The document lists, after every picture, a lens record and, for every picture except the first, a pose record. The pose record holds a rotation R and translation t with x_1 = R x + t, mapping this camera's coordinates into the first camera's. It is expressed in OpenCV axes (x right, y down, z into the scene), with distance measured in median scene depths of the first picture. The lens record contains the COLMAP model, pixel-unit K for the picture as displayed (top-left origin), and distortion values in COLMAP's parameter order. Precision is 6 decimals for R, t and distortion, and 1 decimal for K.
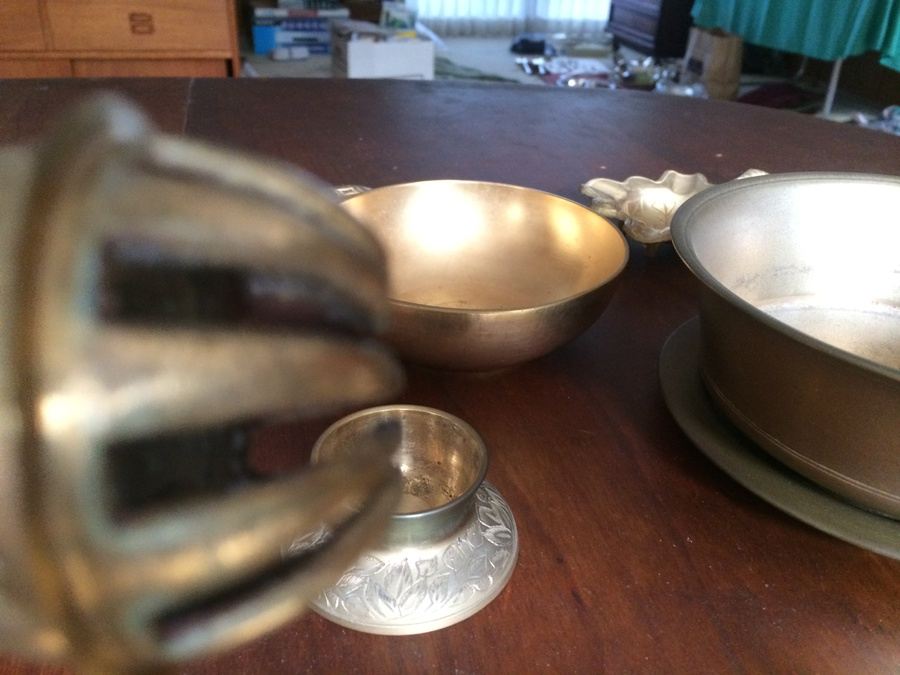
lens RADIAL K [[760.1, 0, 458.7], [0, 760.1, 338.4], [0, 0, 1]] dist [0.045792, -0.081480]
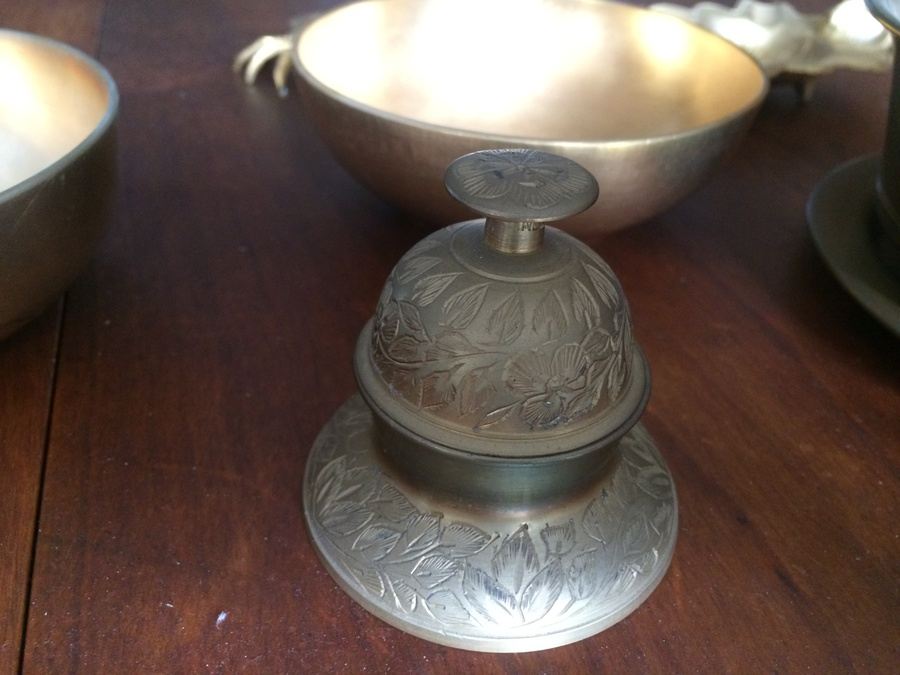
lens RADIAL K [[760.1, 0, 446.0], [0, 760.1, 357.5], [0, 0, 1]] dist [0.045792, -0.081480]
pose [[0.998662, -0.008880, 0.050949, -0.146463], [0.002160, 0.991449, 0.130473, 0.074106], [-0.051672, -0.130189, 0.990142, 0.397062]]
